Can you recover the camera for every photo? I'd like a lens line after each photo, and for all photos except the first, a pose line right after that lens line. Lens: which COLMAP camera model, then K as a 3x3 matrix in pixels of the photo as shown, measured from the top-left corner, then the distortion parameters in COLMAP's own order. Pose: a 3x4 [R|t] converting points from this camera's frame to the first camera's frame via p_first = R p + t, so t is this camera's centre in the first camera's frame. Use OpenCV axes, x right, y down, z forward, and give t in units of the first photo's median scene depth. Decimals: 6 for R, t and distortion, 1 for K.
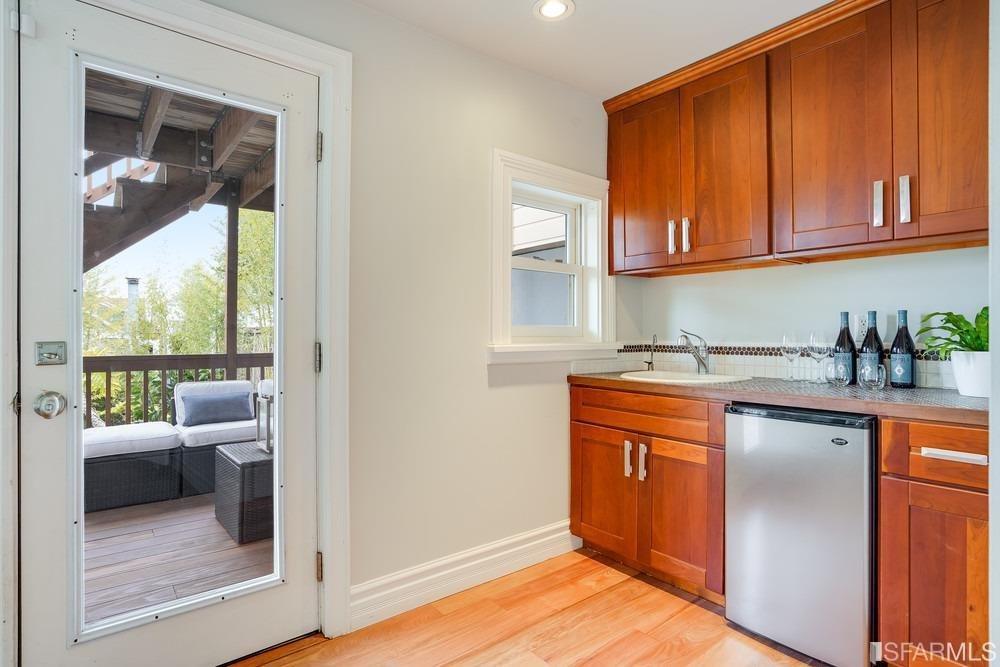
lens RADIAL K [[514.0, 0, 500.6], [0, 514.0, 336.5], [0, 0, 1]] dist [-0.025953, 0.000626]
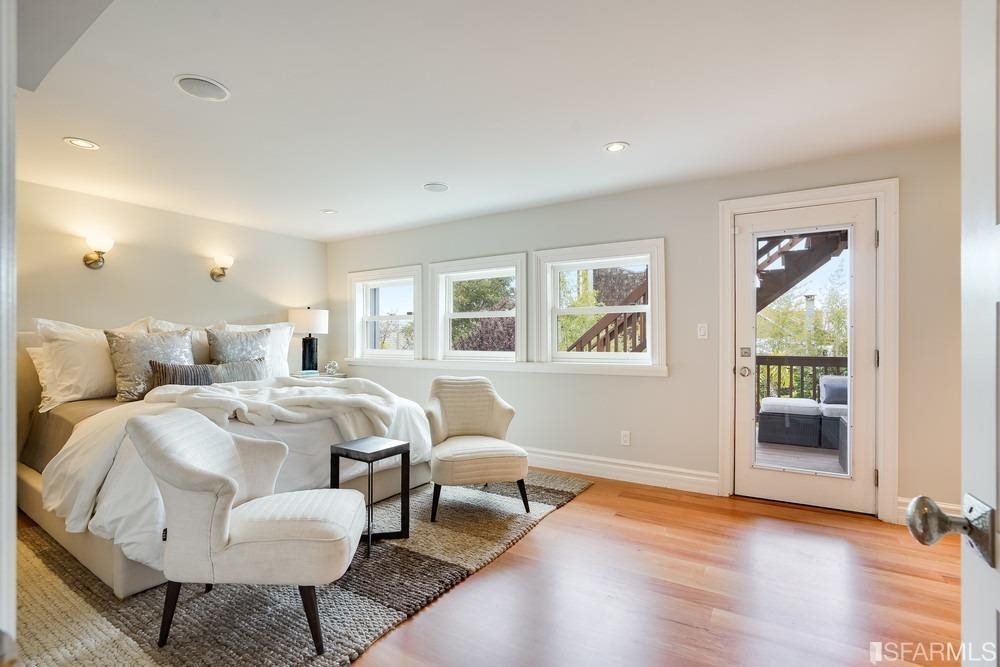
lens RADIAL K [[480.3, 0, 491.9], [0, 480.3, 339.2], [0, 0, 1]] dist [-0.013663, 0.004772]
pose [[0.334966, -0.000741, -0.942230, 0.551850], [-0.003062, 0.999994, -0.001876, -0.014099], [0.942225, 0.003514, 0.334962, -0.587368]]
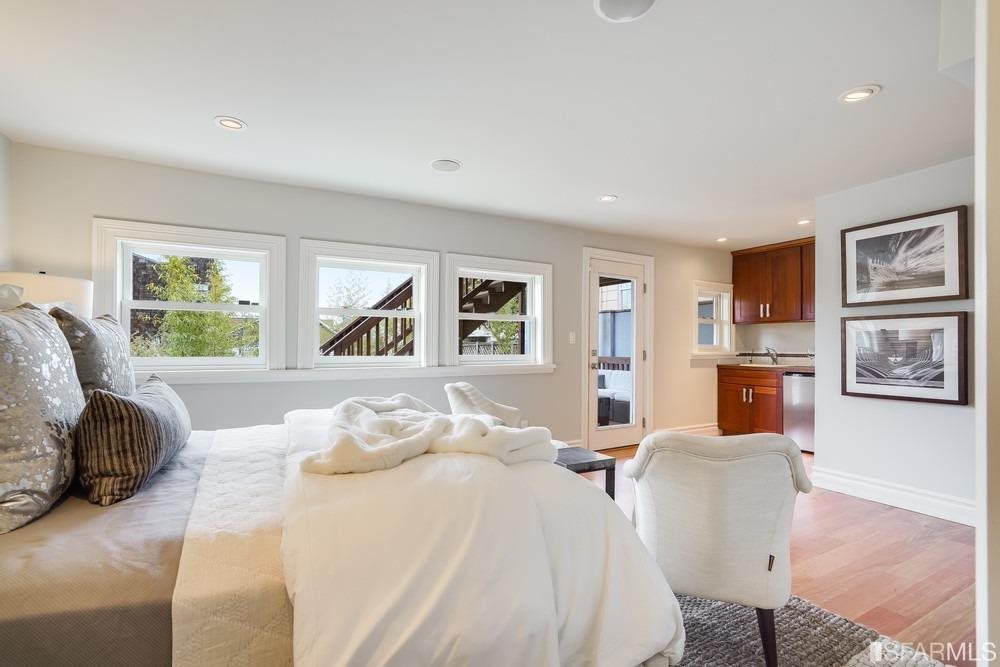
lens RADIAL K [[480.3, 0, 491.4], [0, 480.3, 343.2], [0, 0, 1]] dist [-0.013663, 0.004772]
pose [[0.987106, 0.004866, -0.159993, -0.587481], [-0.006326, 0.999943, -0.008613, -0.002502], [0.159942, 0.009514, 0.987081, -1.498962]]
